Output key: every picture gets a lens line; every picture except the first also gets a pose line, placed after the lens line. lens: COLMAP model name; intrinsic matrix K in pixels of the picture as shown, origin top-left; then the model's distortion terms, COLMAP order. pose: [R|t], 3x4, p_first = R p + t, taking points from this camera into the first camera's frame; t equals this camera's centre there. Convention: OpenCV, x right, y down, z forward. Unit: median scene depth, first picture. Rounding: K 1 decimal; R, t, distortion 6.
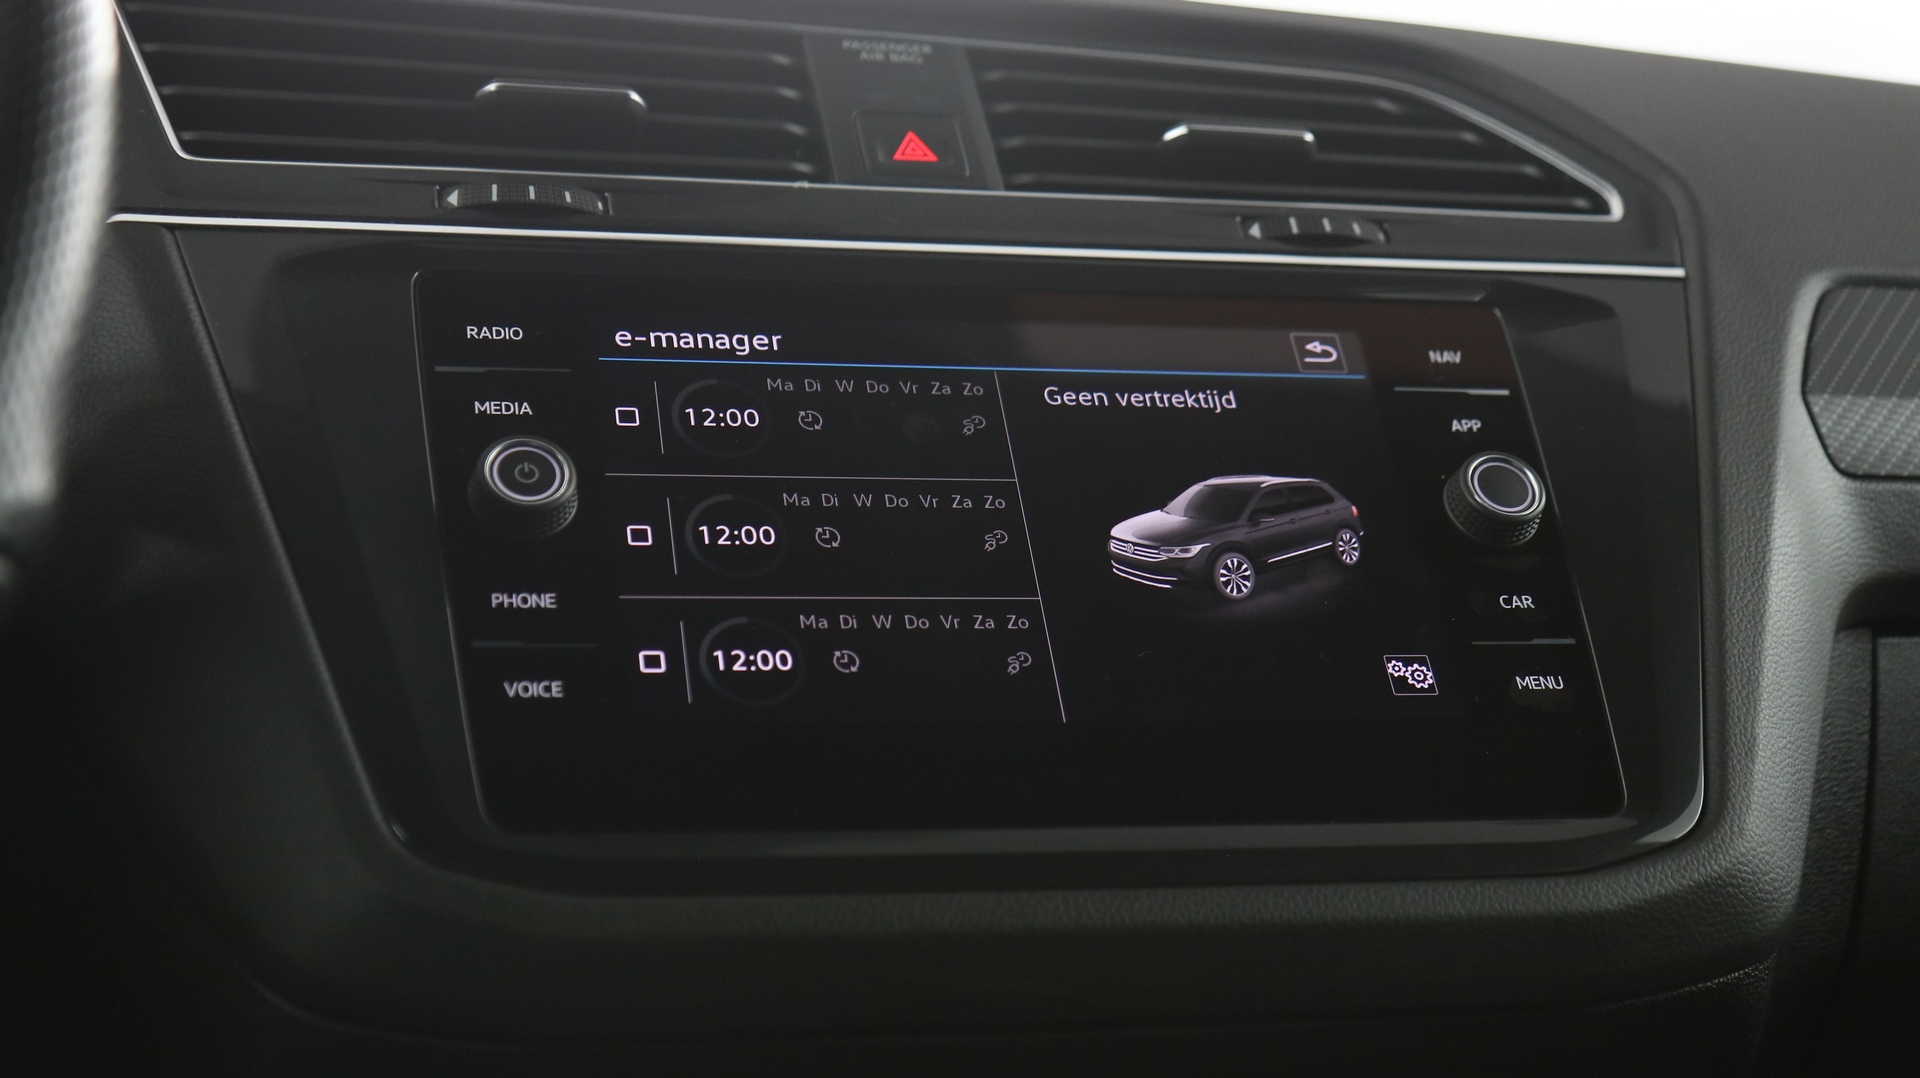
lens RADIAL K [[2930.6, 0, 921.1], [0, 2930.6, 541.6], [0, 0, 1]] dist [-0.108730, 0.074126]
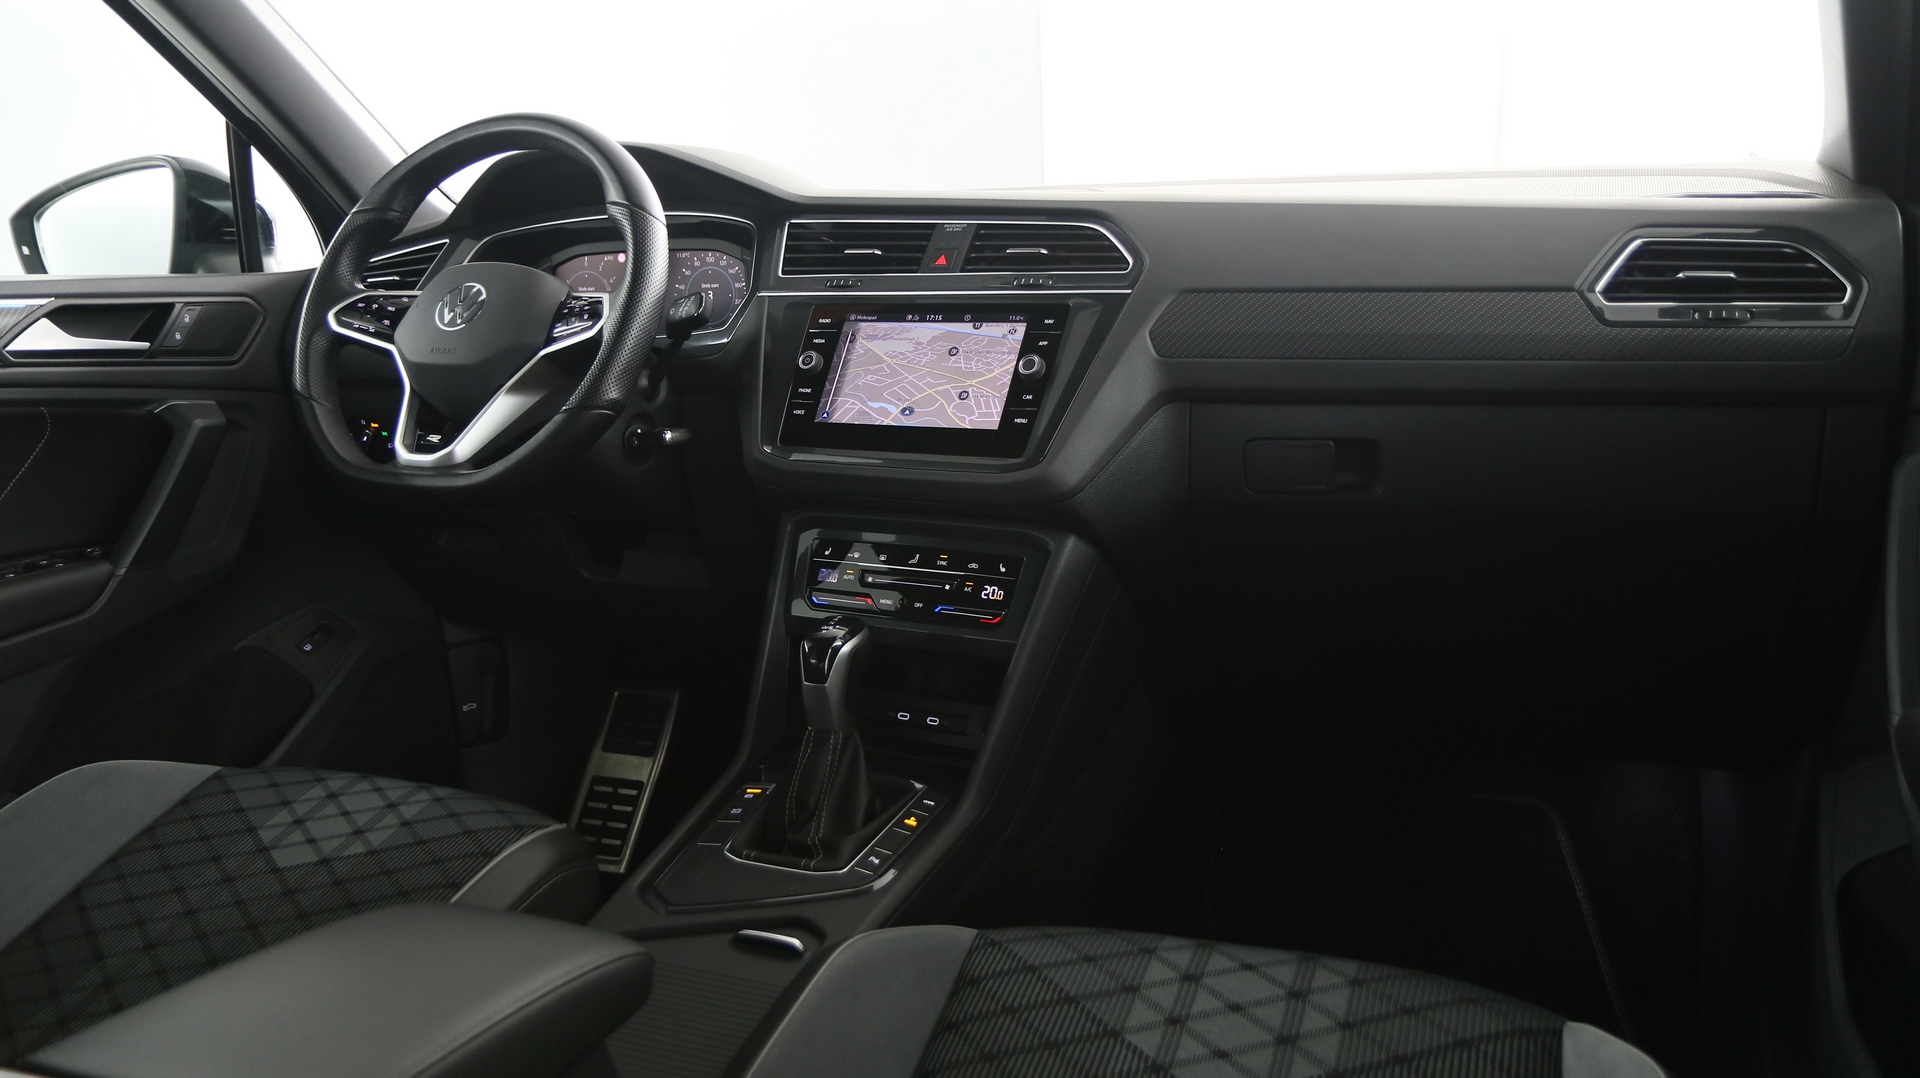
lens RADIAL K [[1500.0, 0, 960.0], [0, 1500.0, 539.0], [0, 0, 1]] dist [-0.003517, -0.002859]
pose [[0.727753, 0.117384, -0.675720, 1.430437], [0.051280, 0.973173, 0.224286, -0.231489], [0.683920, -0.197876, 0.702210, -0.409612]]
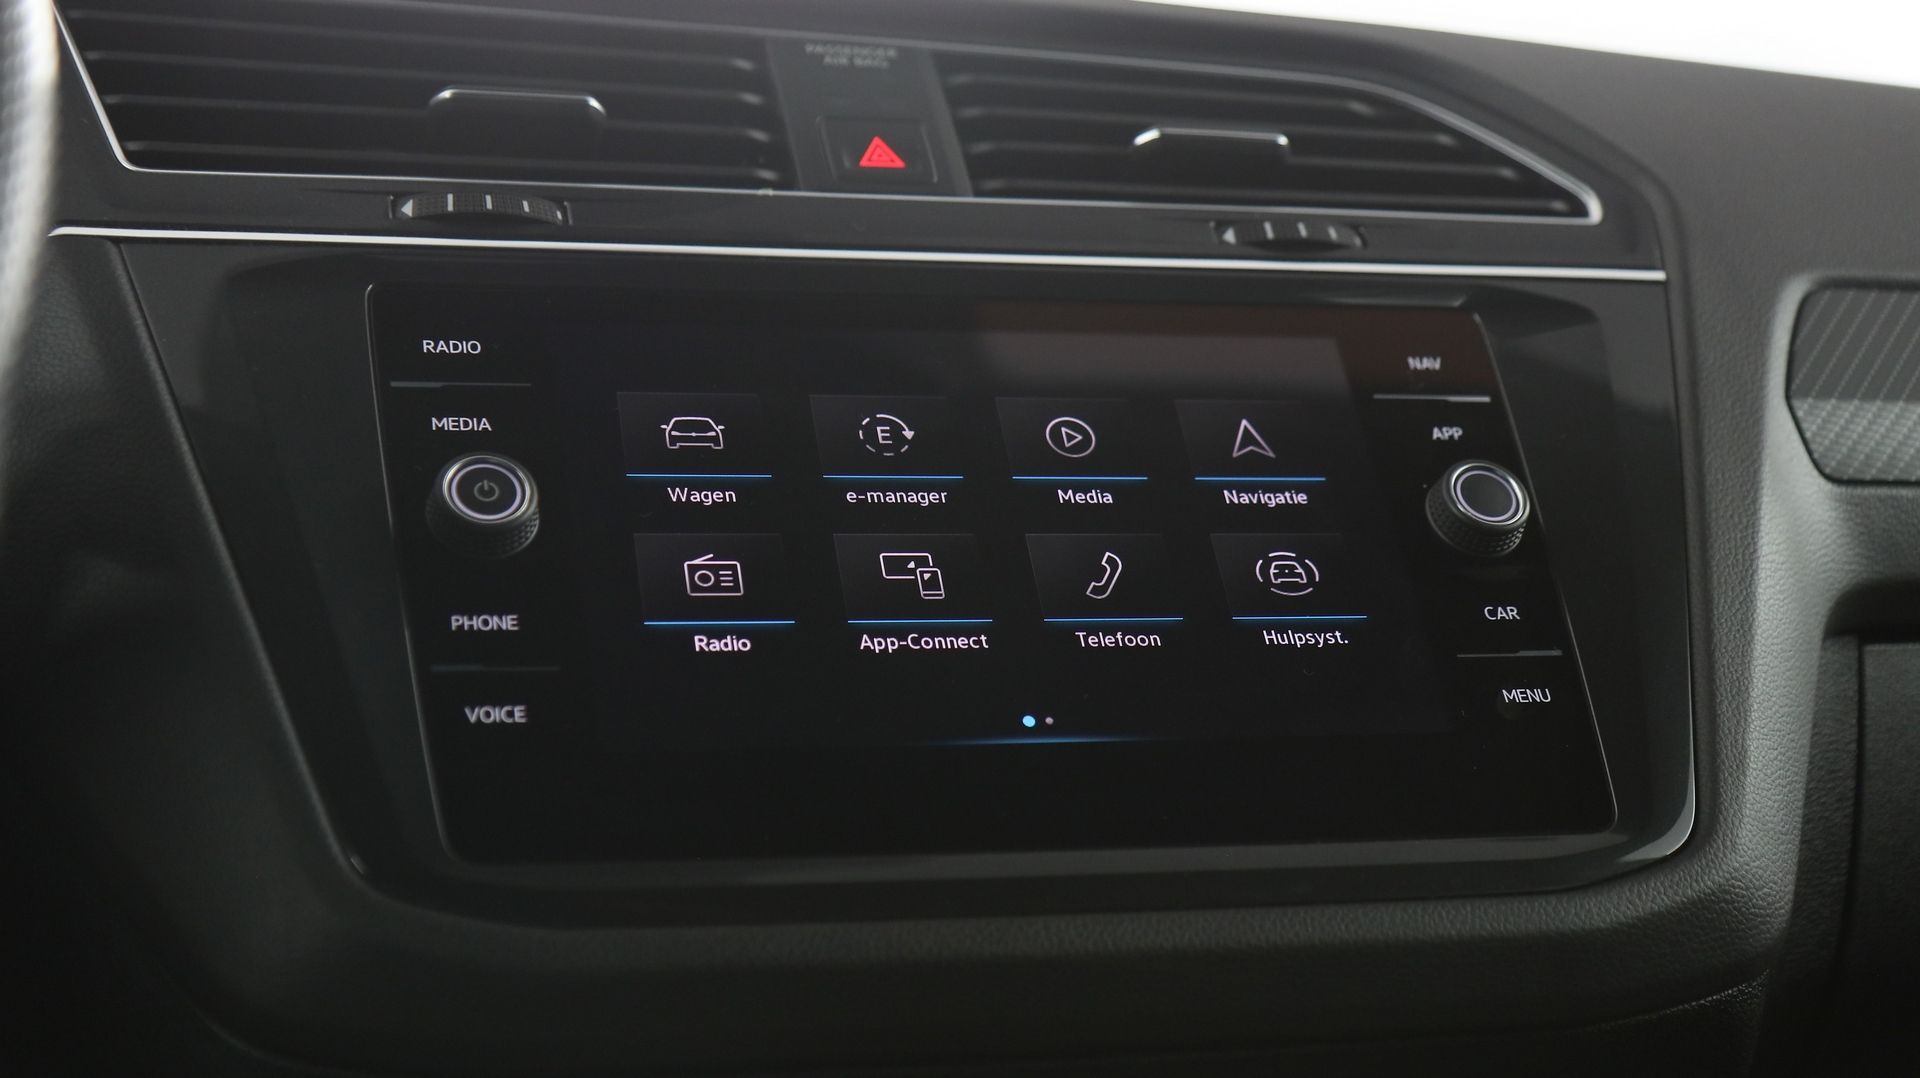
lens RADIAL K [[2926.7, 0, 950.3], [0, 2926.7, 533.3], [0, 0, 1]] dist [-0.103684, 0.039383]
pose [[0.999629, -0.009171, 0.025664, -0.005663], [0.009316, 0.999941, -0.005573, -0.002442], [-0.025612, 0.005810, 0.999655, 0.026762]]
